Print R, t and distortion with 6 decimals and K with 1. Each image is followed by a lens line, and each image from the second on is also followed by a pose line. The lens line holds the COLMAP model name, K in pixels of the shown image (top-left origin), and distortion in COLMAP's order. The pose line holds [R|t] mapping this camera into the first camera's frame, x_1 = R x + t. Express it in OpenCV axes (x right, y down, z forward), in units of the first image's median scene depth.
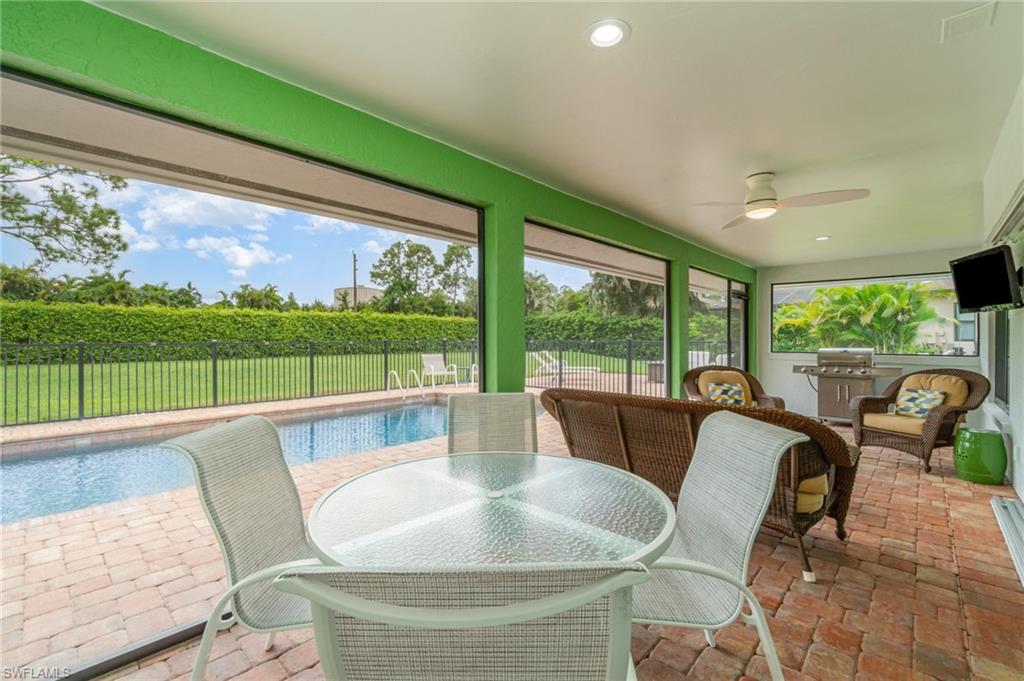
lens RADIAL K [[446.5, 0, 512.0], [0, 446.5, 340.5], [0, 0, 1]] dist [-0.001510, -0.000165]
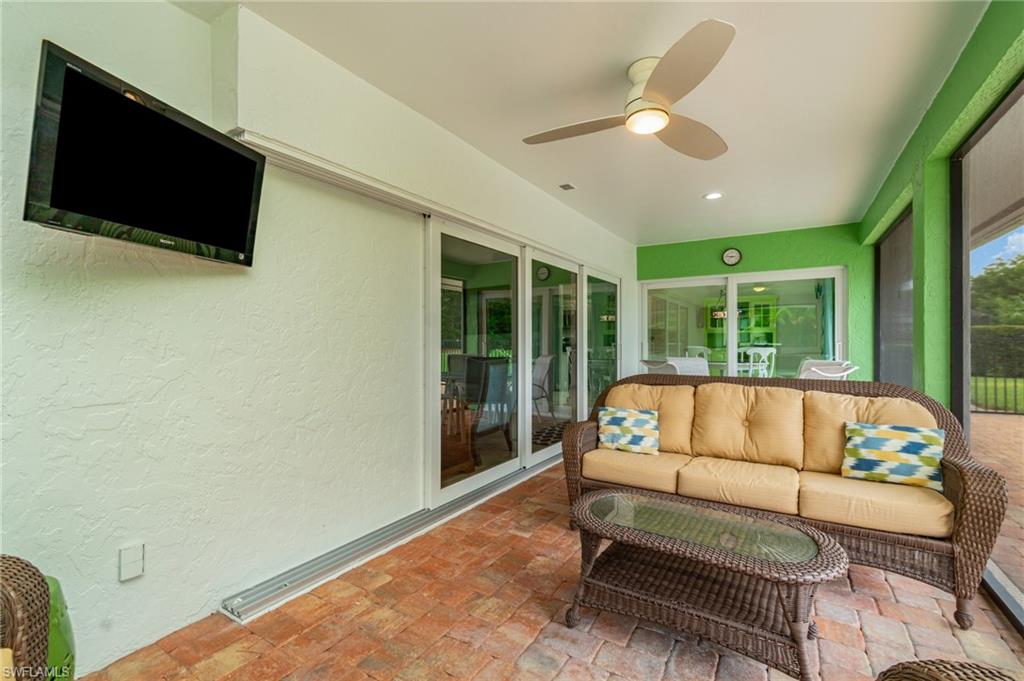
lens RADIAL K [[446.5, 0, 512.0], [0, 446.5, 340.5], [0, 0, 1]] dist [-0.001510, -0.000165]
pose [[-0.981917, 0.000163, -0.189314, 1.077498], [0.000416, 0.999999, -0.001294, 0.028490], [0.189314, -0.001349, -0.981916, 1.984099]]
